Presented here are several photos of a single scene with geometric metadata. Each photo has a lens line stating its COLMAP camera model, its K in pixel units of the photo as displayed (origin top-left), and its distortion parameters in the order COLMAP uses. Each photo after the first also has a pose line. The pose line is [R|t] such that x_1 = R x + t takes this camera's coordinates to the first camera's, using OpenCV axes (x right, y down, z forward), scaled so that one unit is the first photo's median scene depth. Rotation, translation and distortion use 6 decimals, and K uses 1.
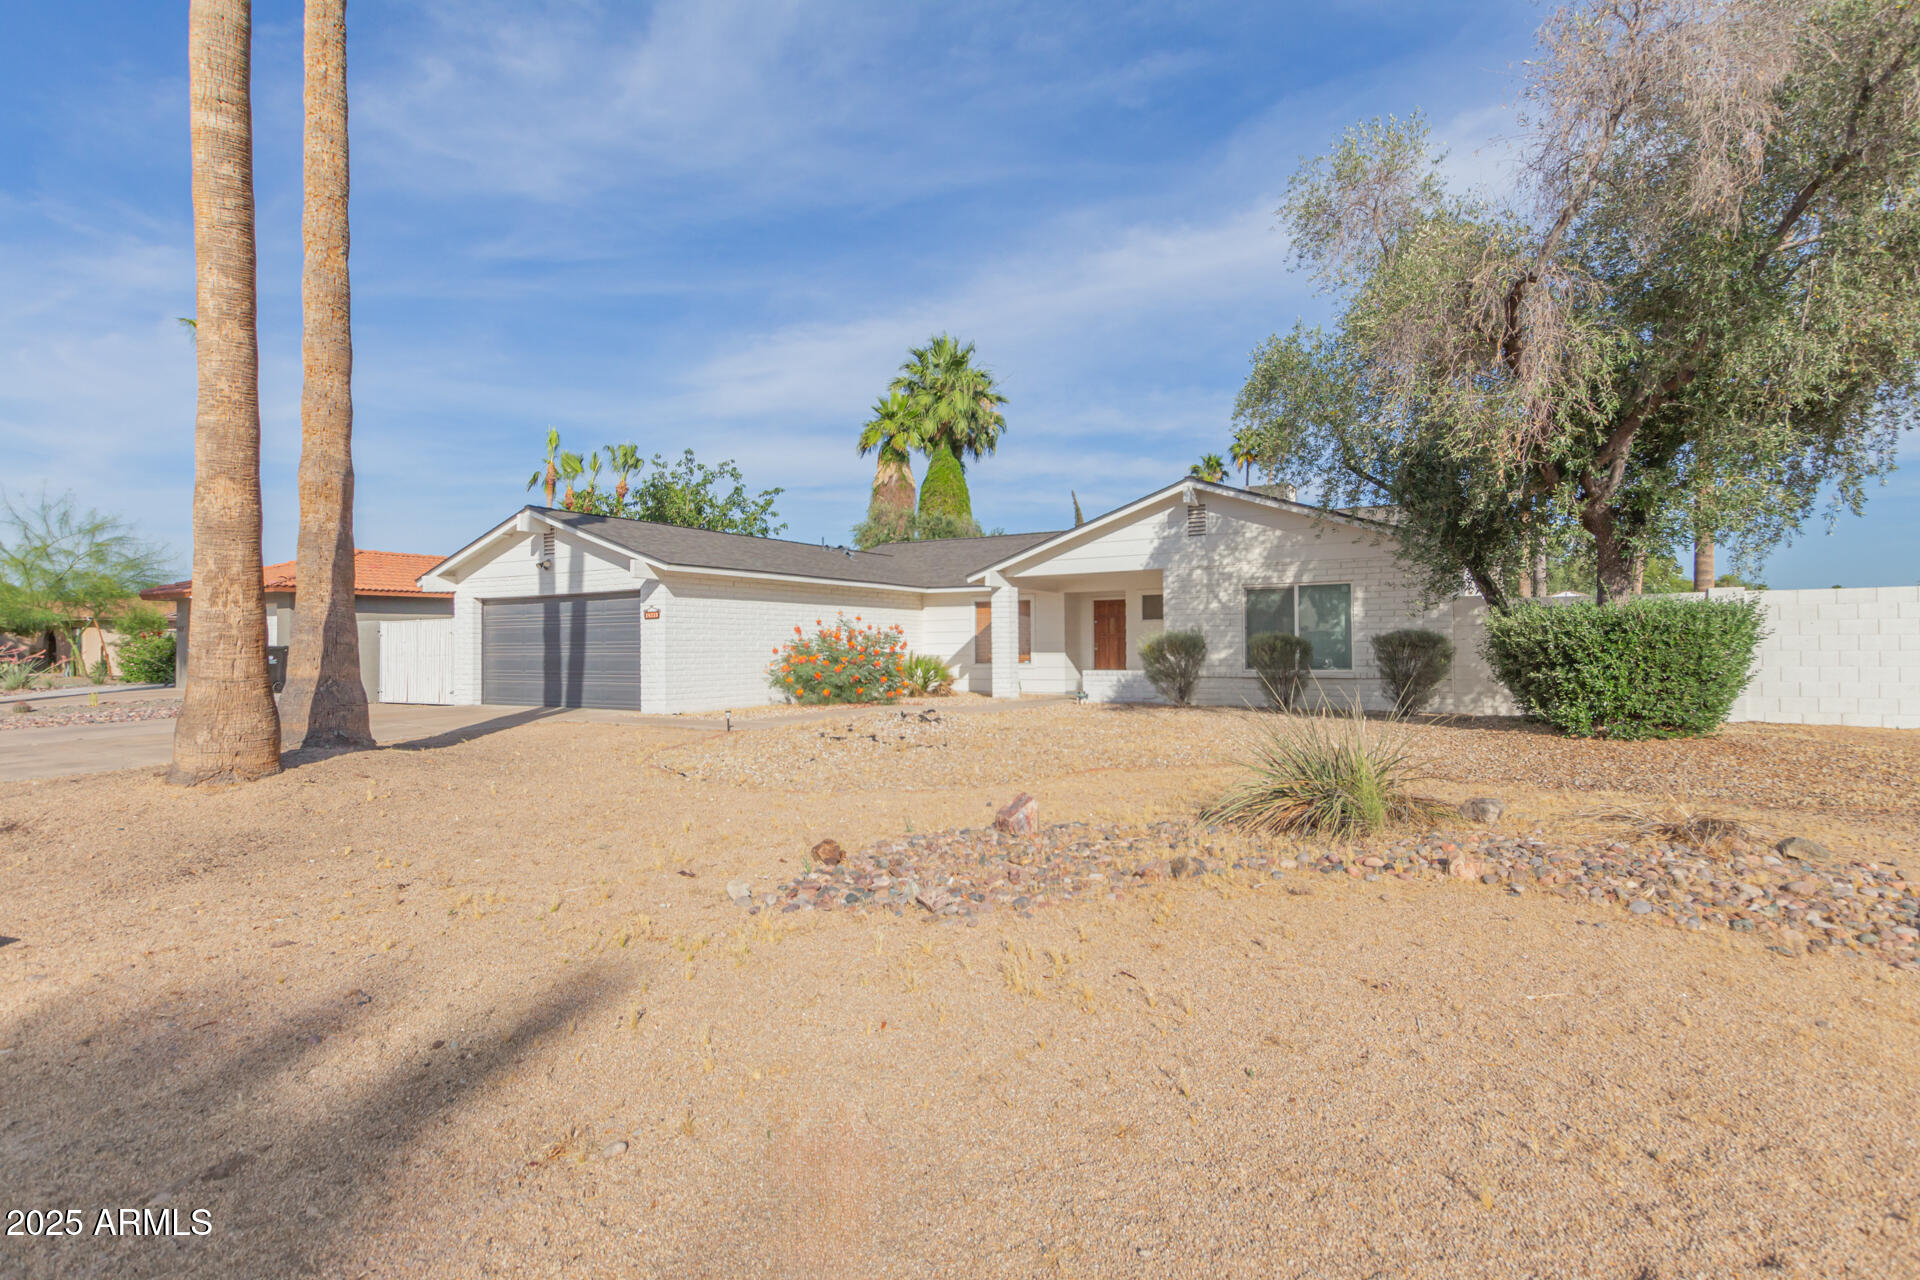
lens RADIAL K [[933.9, 0, 967.1], [0, 933.9, 619.1], [0, 0, 1]] dist [0.024546, -0.000142]
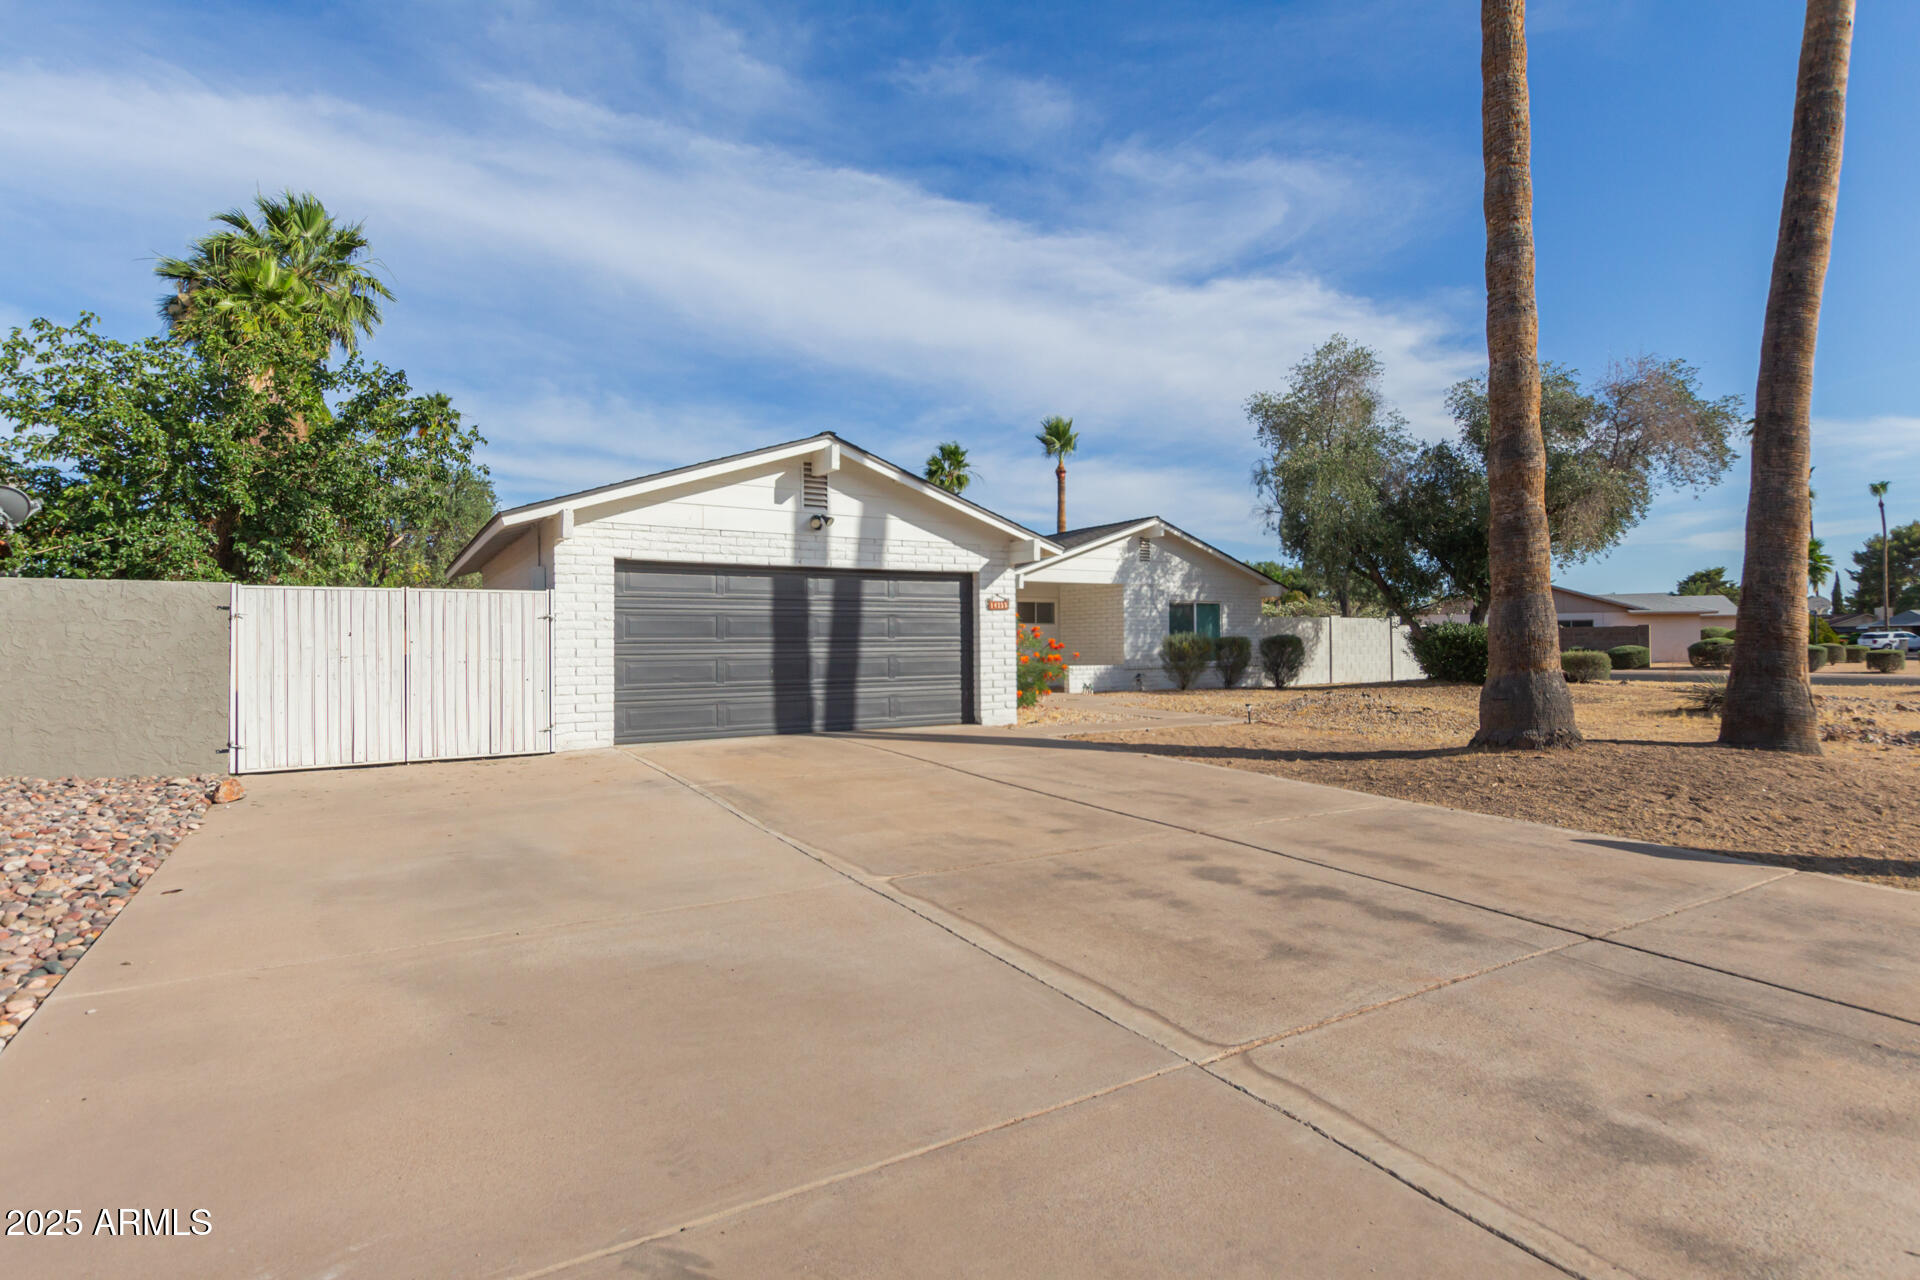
lens RADIAL K [[899.8, 0, 958.0], [0, 899.8, 616.5], [0, 0, 1]] dist [0.019763, -0.000314]
pose [[0.482096, 0.027653, 0.875682, -0.994784], [-0.025741, 0.999517, -0.017392, 0.019154], [-0.875740, -0.014156, 0.482575, 0.617922]]
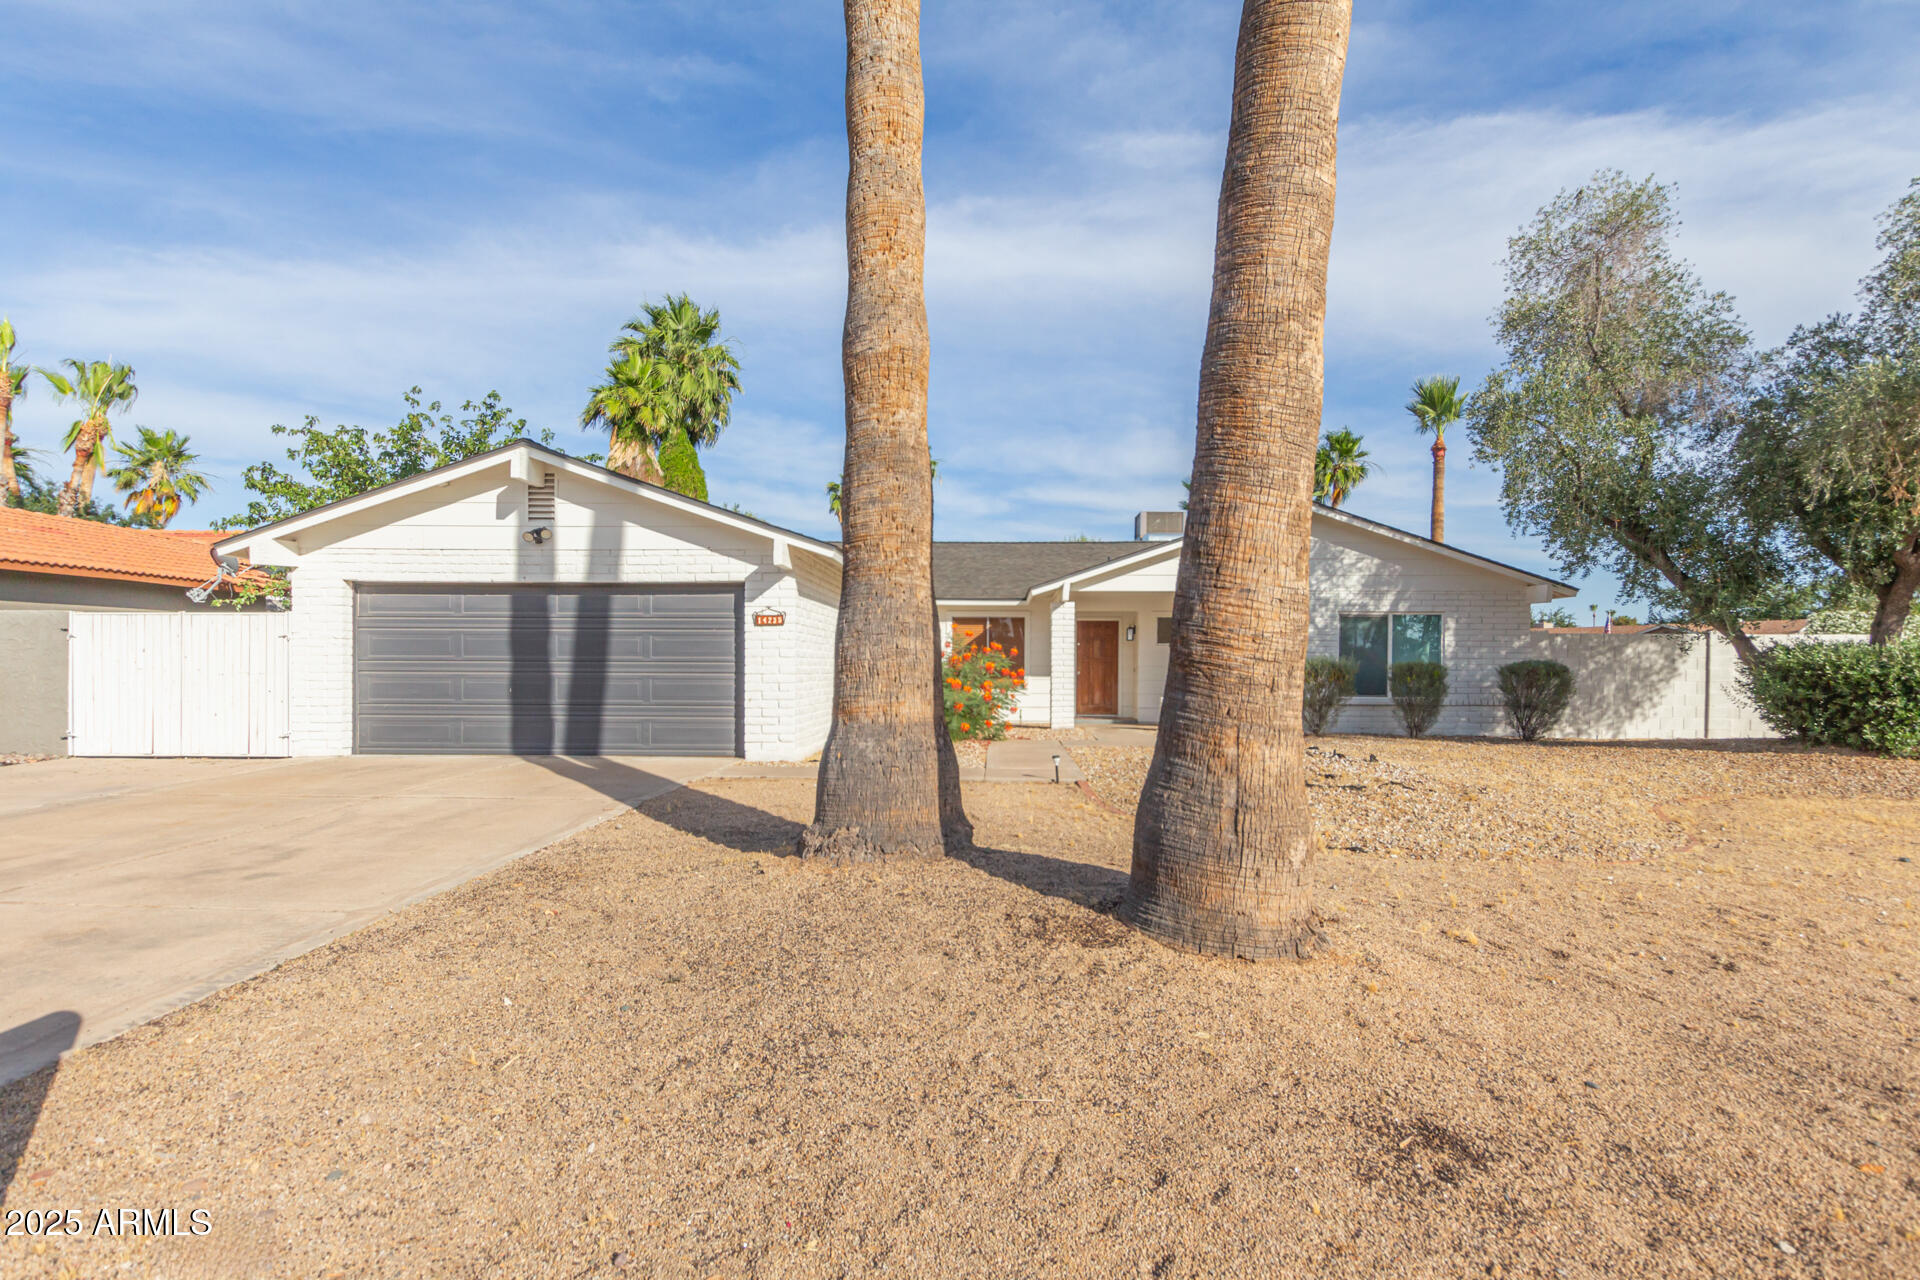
lens RADIAL K [[941.7, 0, 987.3], [0, 941.7, 642.5], [0, 0, 1]] dist [0.013110, -0.000775]
pose [[0.875072, 0.024487, 0.483372, -0.506857], [-0.026405, 0.999647, -0.002837, 0.009519], [-0.483271, -0.010281, 0.875410, 0.294745]]
